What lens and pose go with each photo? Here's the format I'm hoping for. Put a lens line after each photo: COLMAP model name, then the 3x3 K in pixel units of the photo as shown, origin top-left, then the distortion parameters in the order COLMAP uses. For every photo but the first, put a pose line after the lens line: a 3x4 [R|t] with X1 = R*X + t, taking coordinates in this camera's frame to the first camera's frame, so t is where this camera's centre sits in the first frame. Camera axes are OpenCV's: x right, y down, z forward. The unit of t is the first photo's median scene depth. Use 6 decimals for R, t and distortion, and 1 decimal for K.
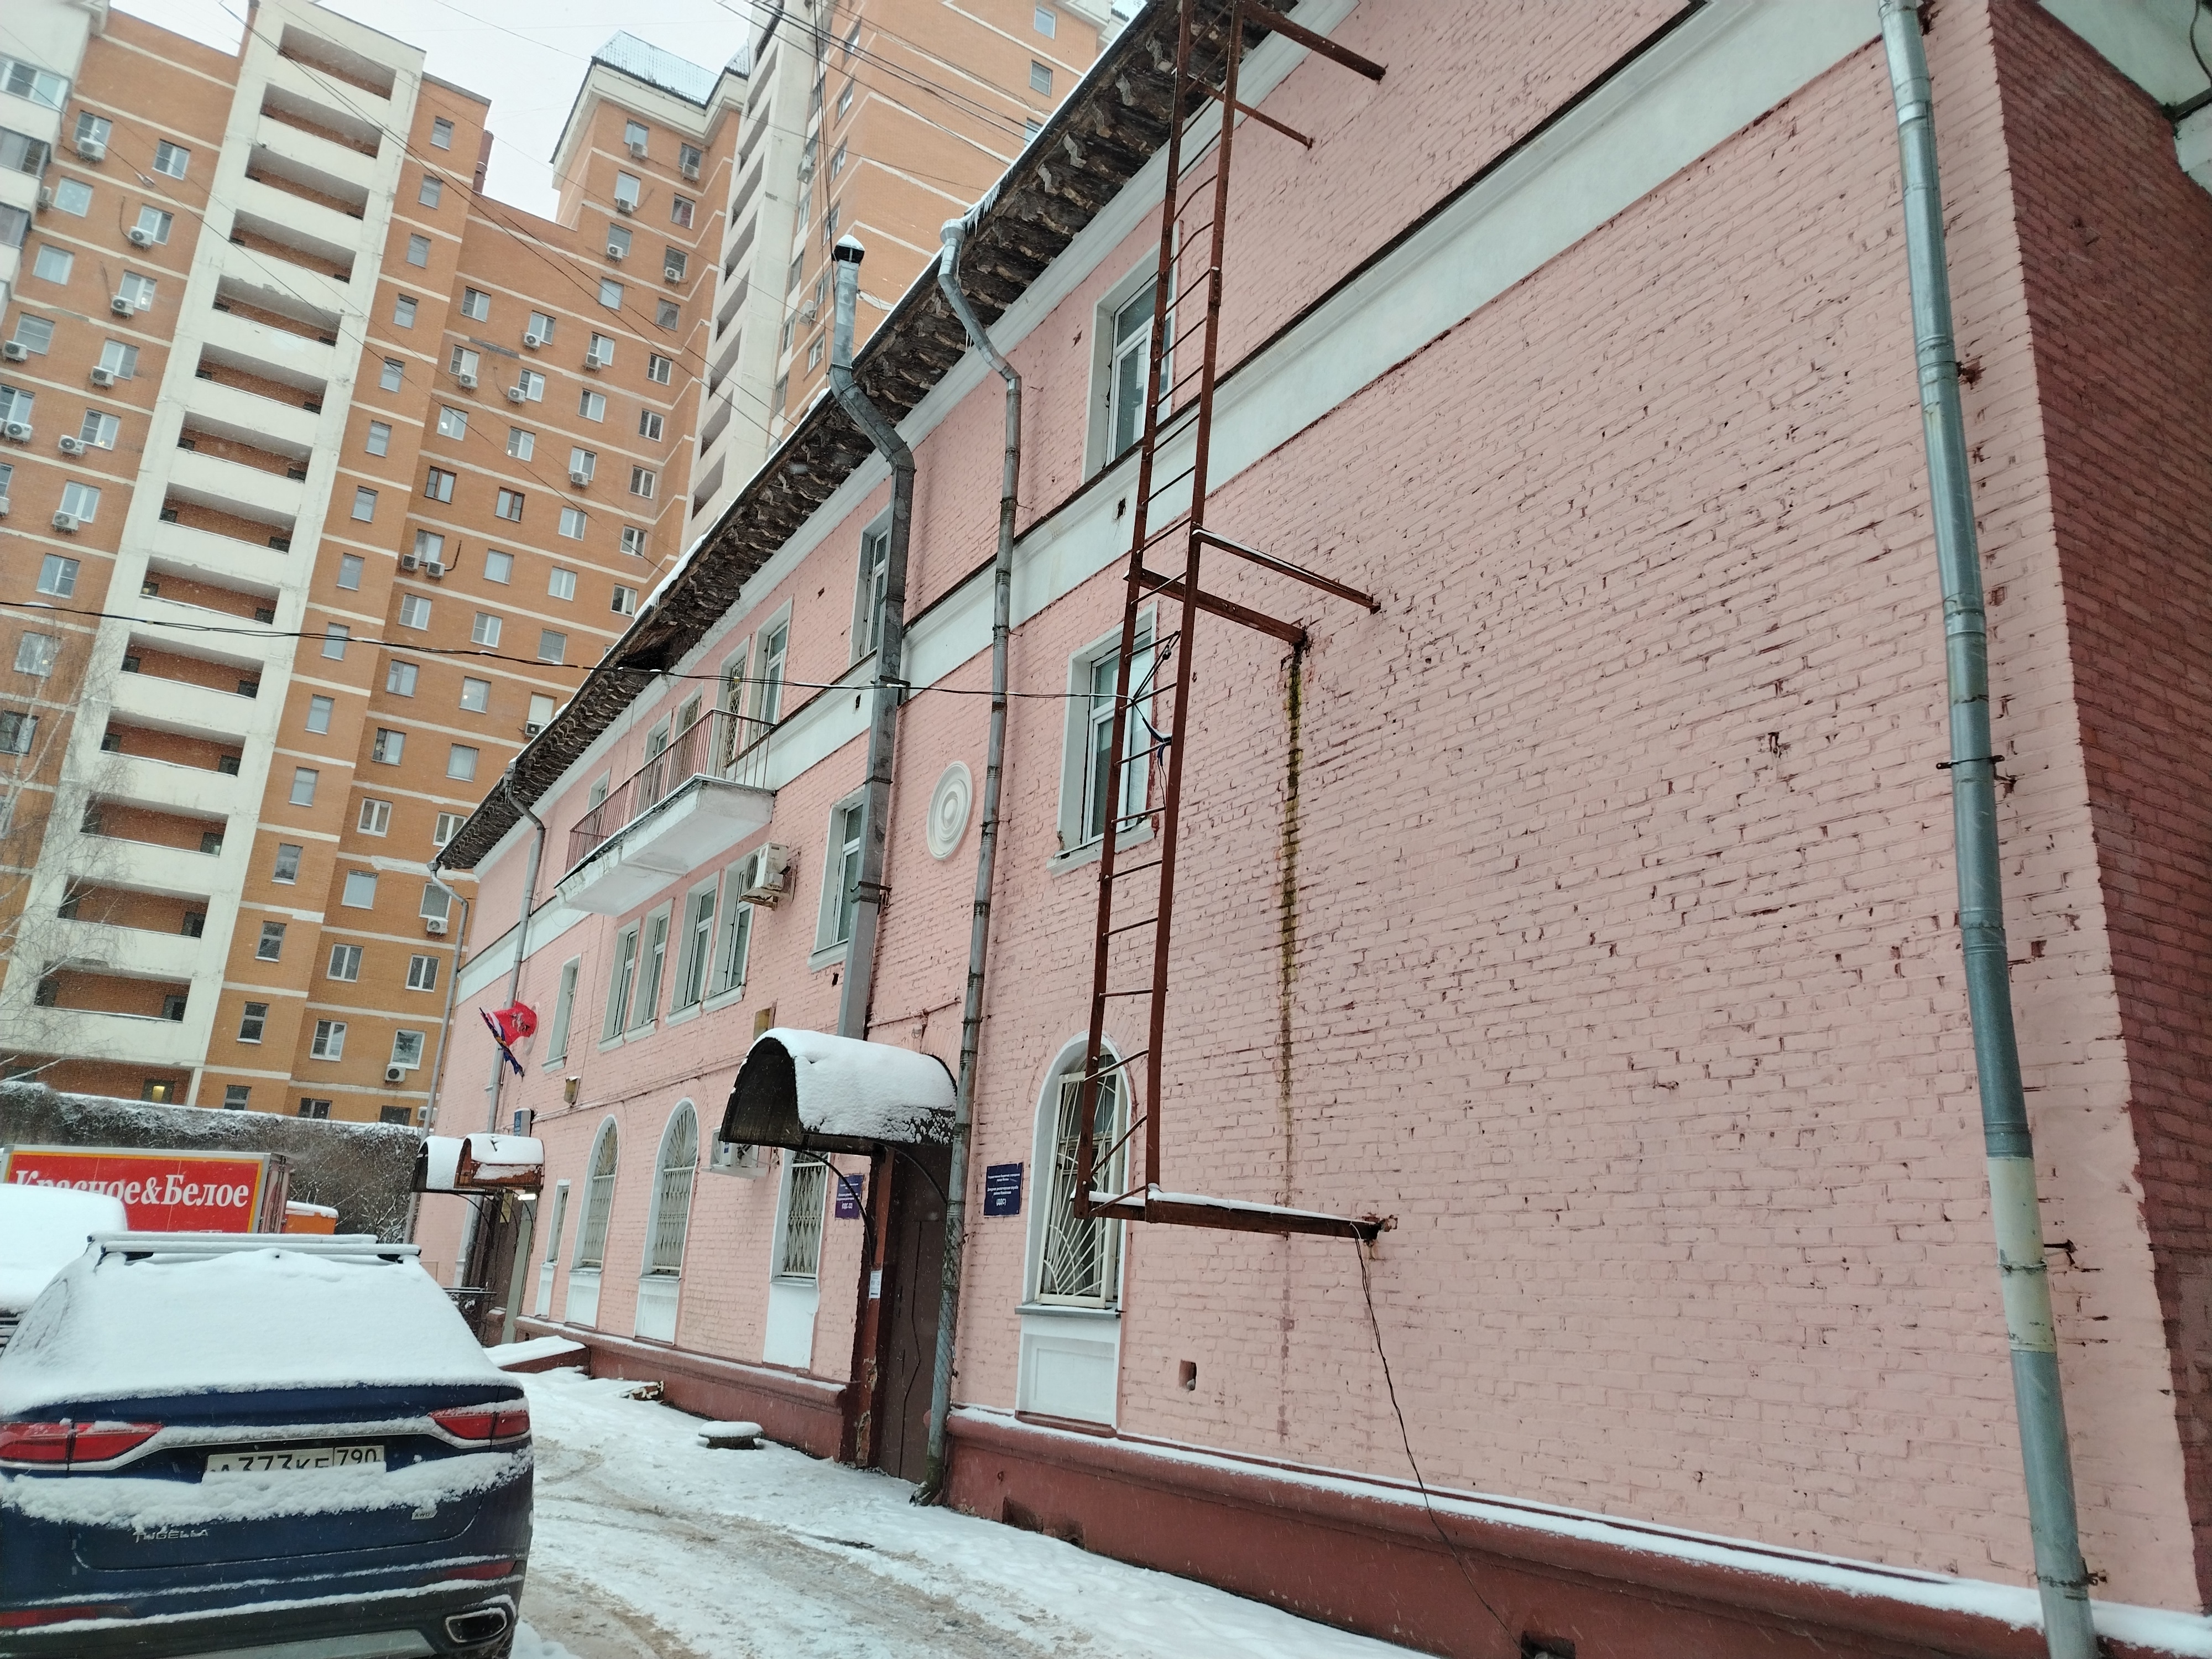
lens RADIAL K [[1519.2, 0, 1095.5], [0, 1519.2, 827.9], [0, 0, 1]] dist [0.073570, -0.085906]
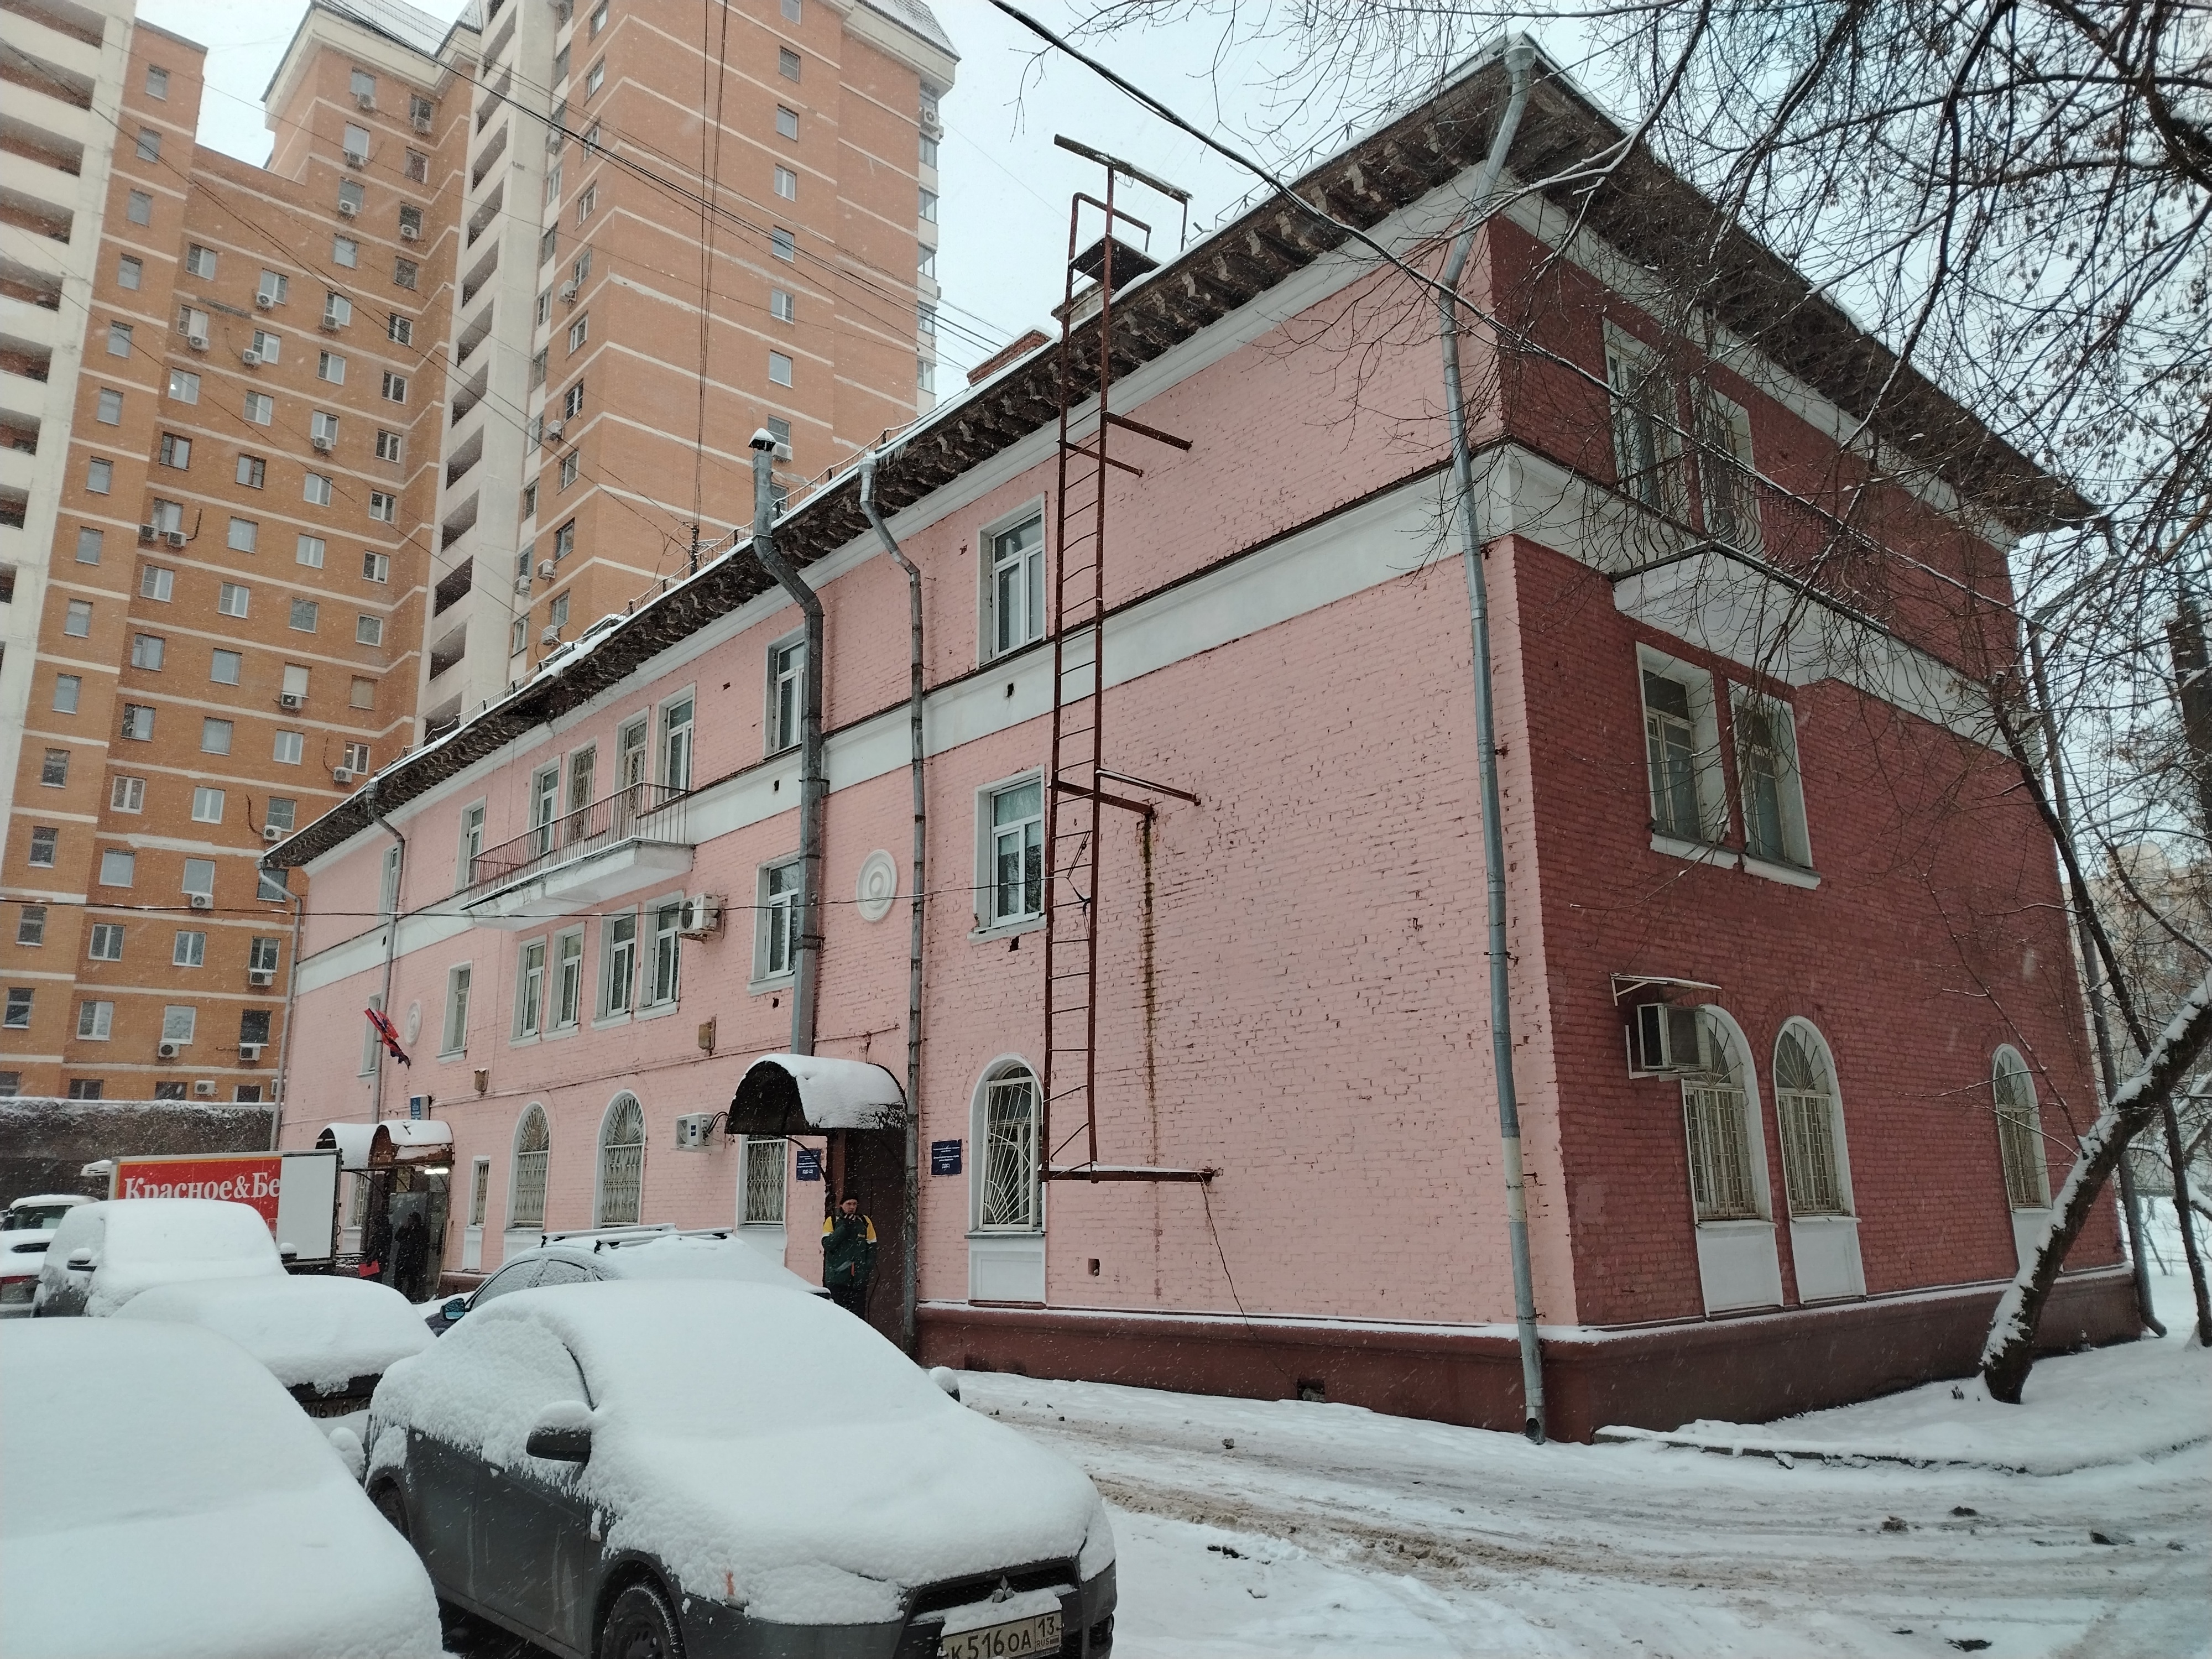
lens RADIAL K [[1519.2, 0, 1095.5], [0, 1519.2, 827.9], [0, 0, 1]] dist [0.073570, -0.085906]
pose [[0.983741, -0.029028, 0.177234, -0.192454], [0.018905, 0.998106, 0.058539, -0.189269], [-0.178598, -0.054237, 0.982426, -0.529986]]
